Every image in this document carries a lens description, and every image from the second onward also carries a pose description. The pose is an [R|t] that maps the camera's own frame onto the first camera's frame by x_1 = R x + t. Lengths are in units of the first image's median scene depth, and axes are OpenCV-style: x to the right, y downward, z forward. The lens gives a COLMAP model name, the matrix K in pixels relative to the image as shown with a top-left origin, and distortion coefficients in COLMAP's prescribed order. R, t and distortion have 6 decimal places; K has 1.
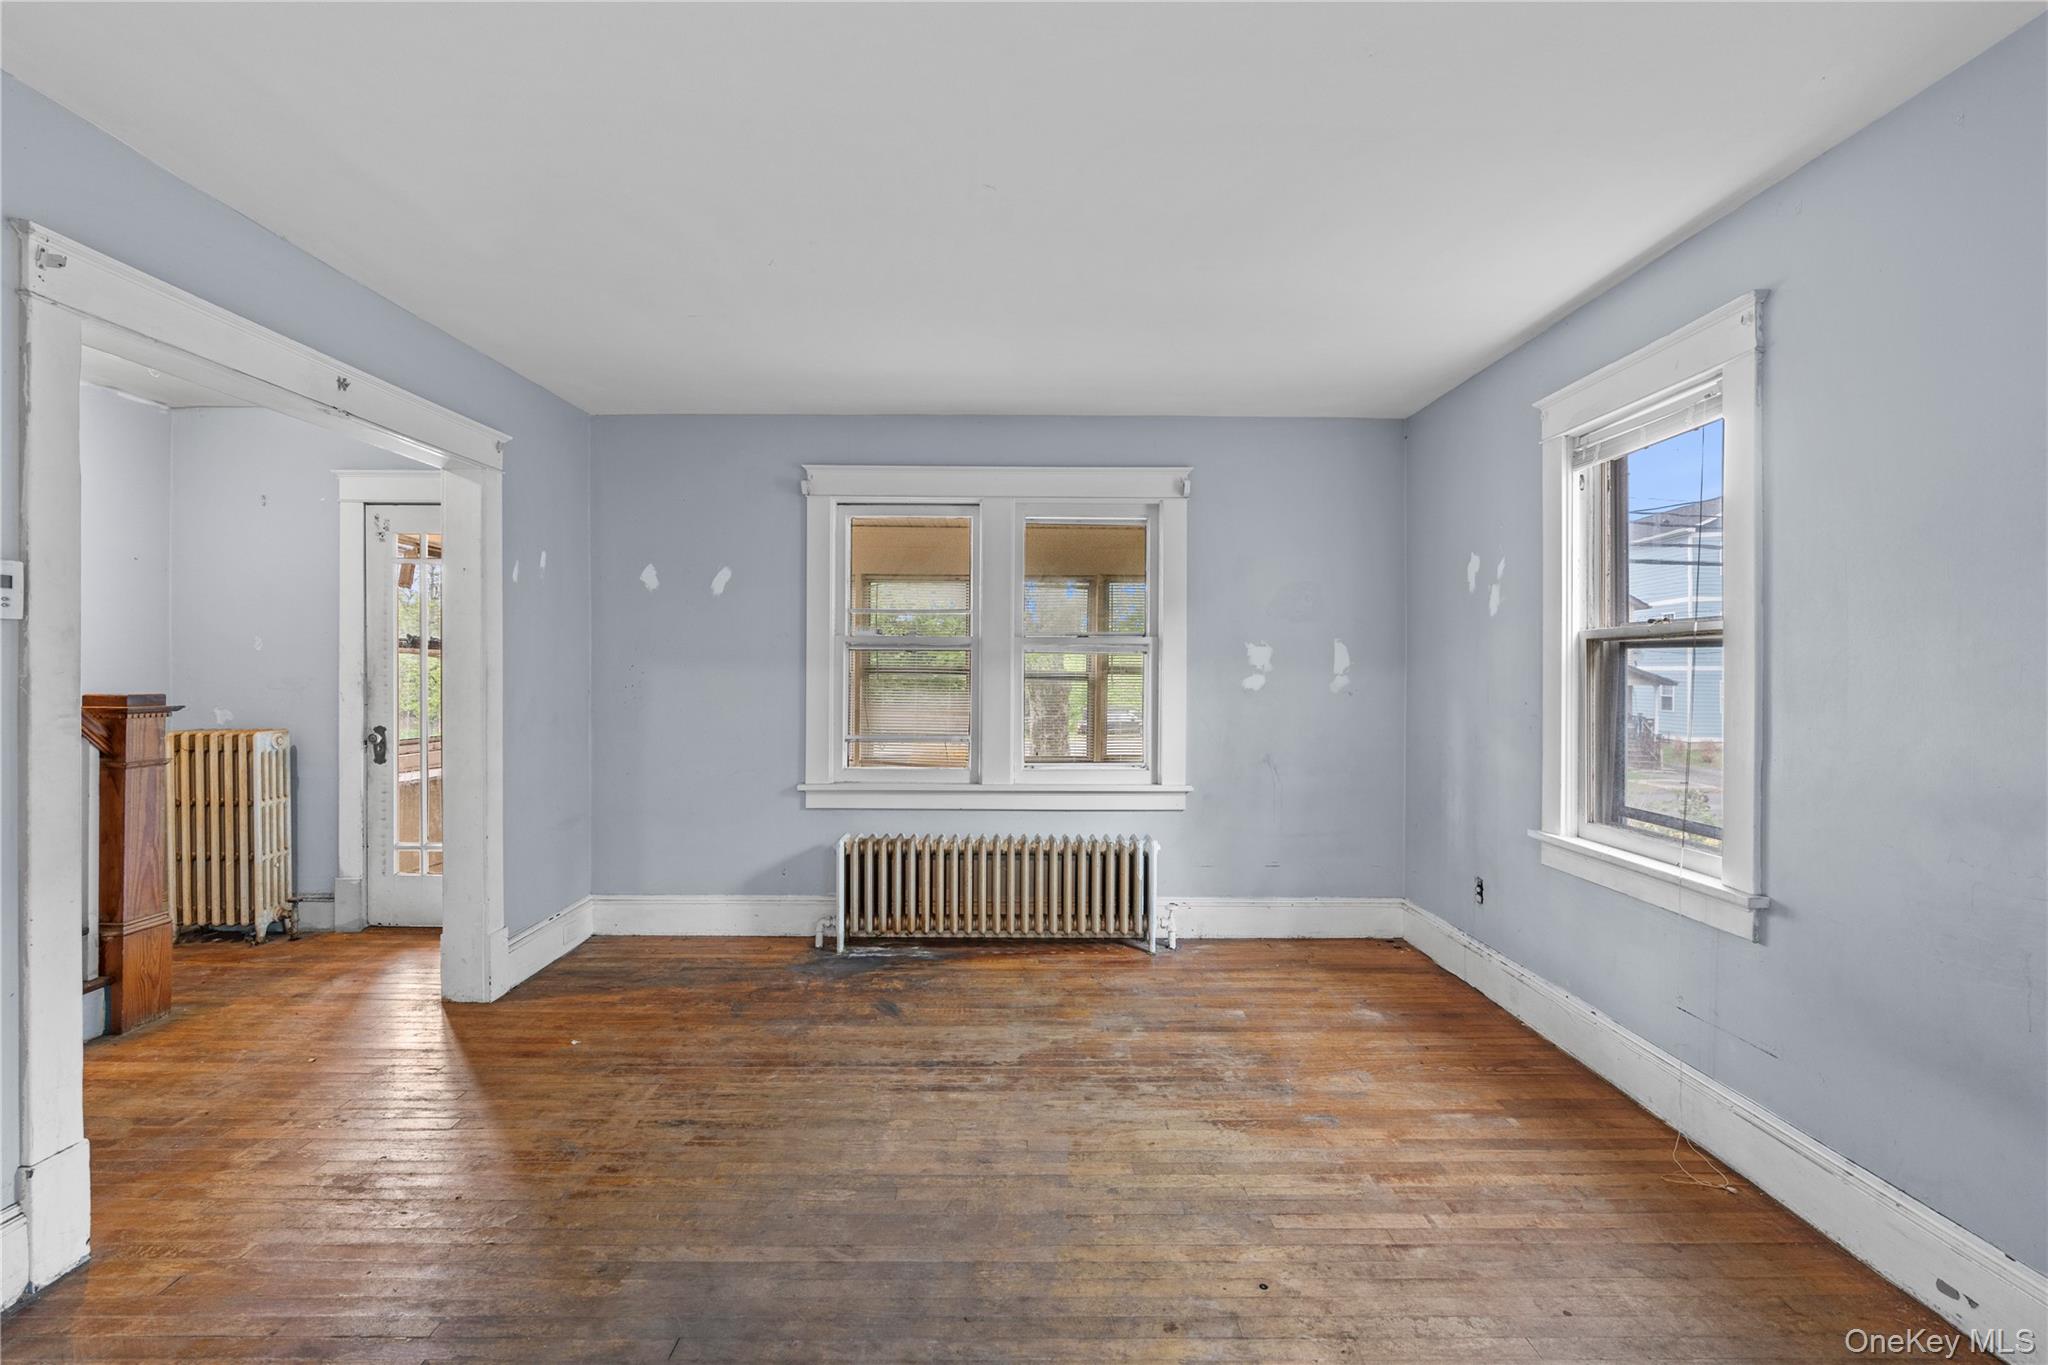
lens RADIAL K [[933.3, 0, 1025.4], [0, 933.3, 671.9], [0, 0, 1]] dist [-0.009747, 0.003417]
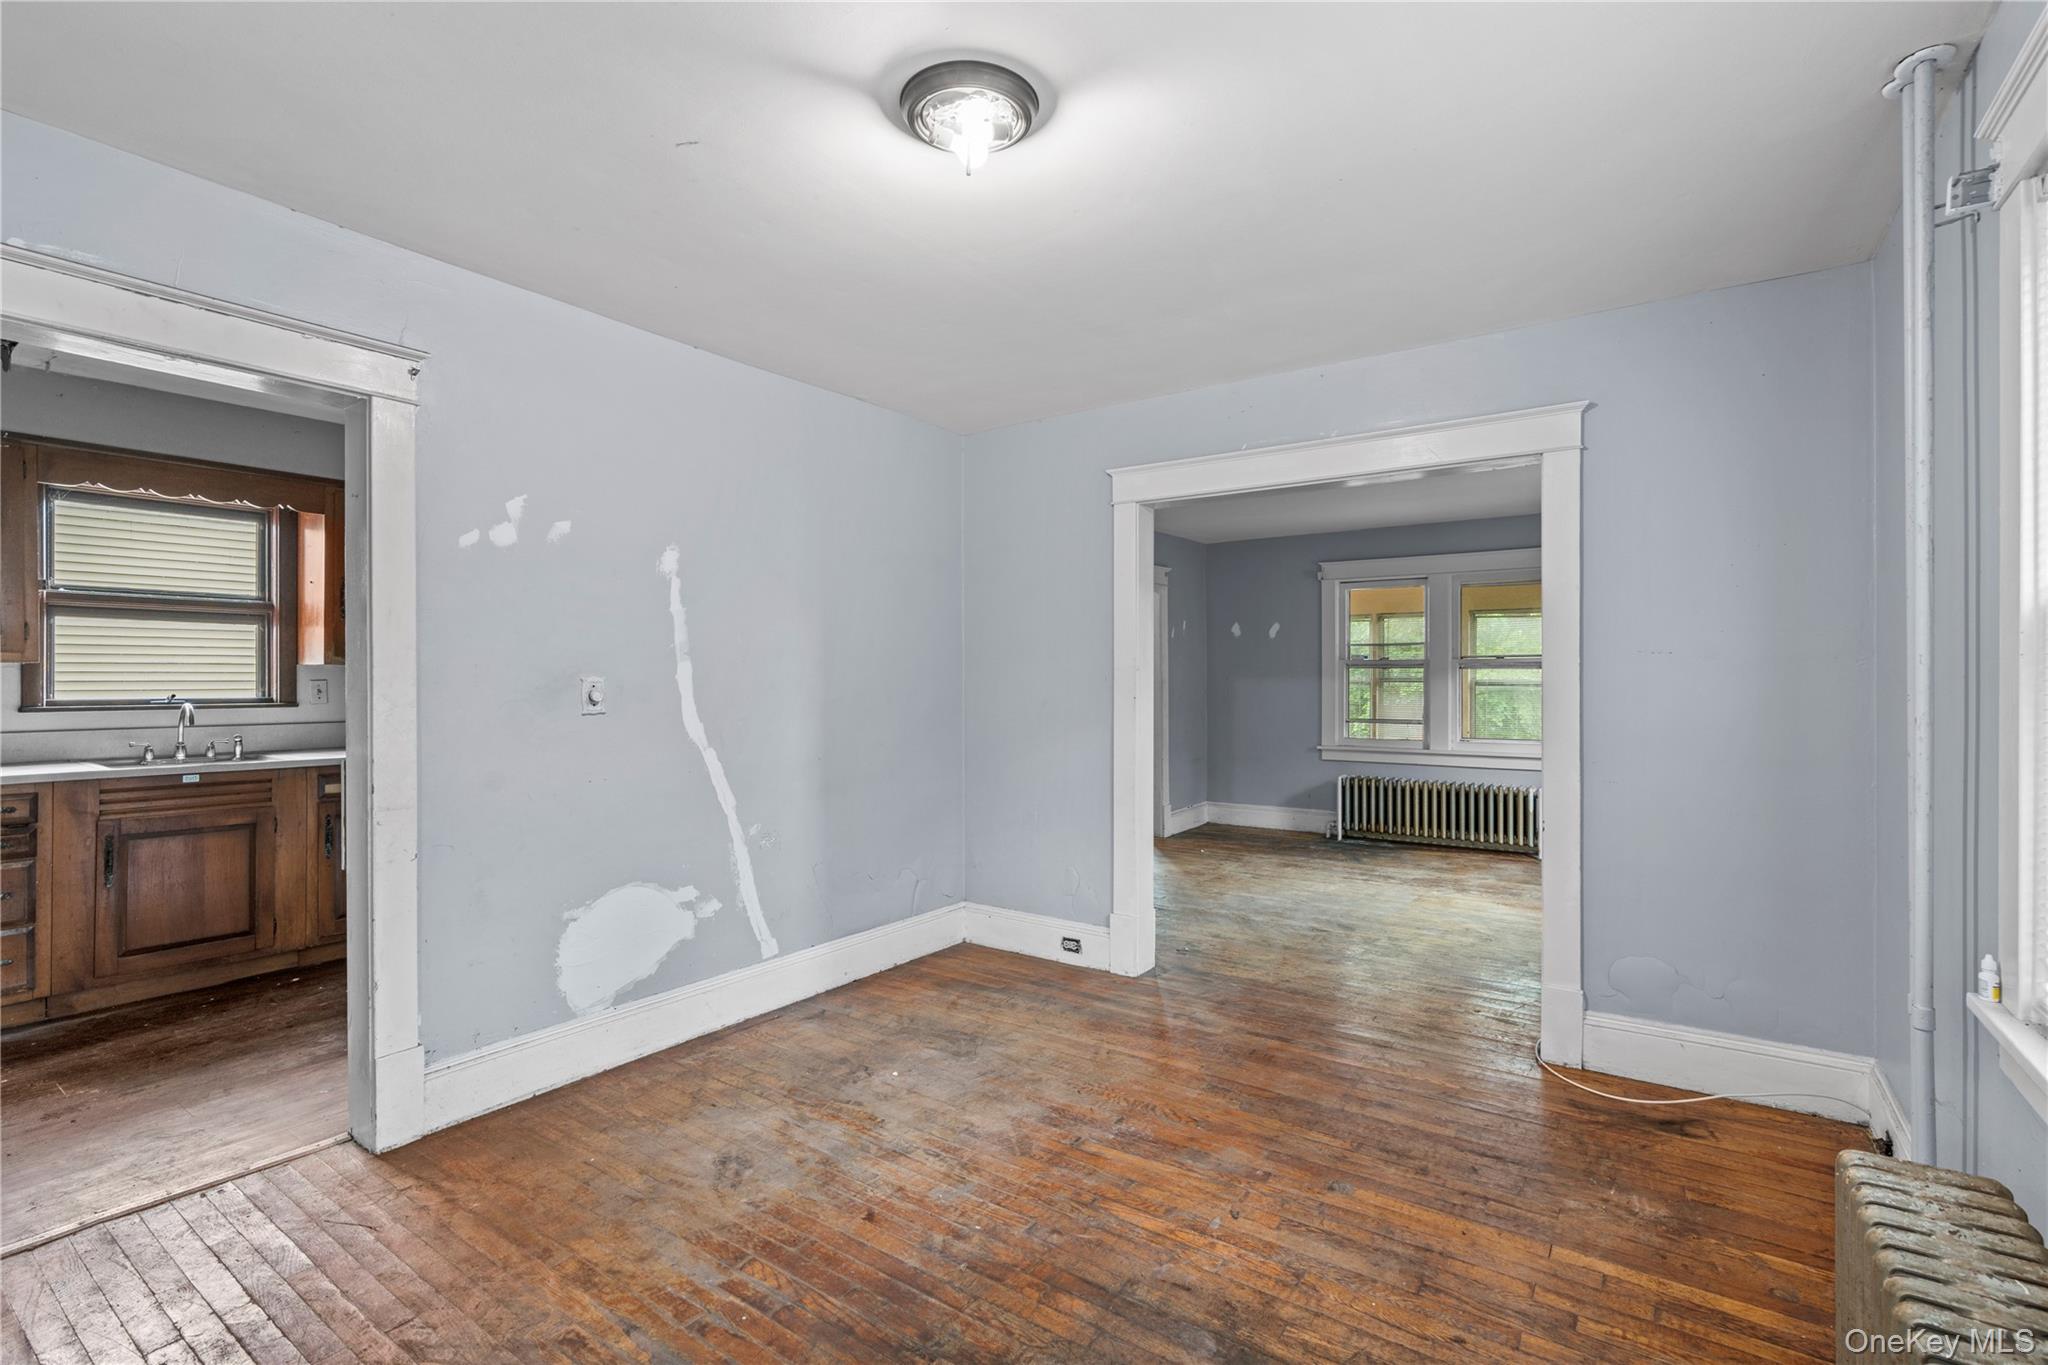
lens RADIAL K [[933.3, 0, 1021.8], [0, 933.3, 676.8], [0, 0, 1]] dist [-0.009747, 0.003417]
pose [[0.812791, -0.005449, -0.582530, 0.395513], [0.003113, 0.999983, -0.005010, -0.001570], [0.582547, 0.002258, 0.812794, -0.902746]]
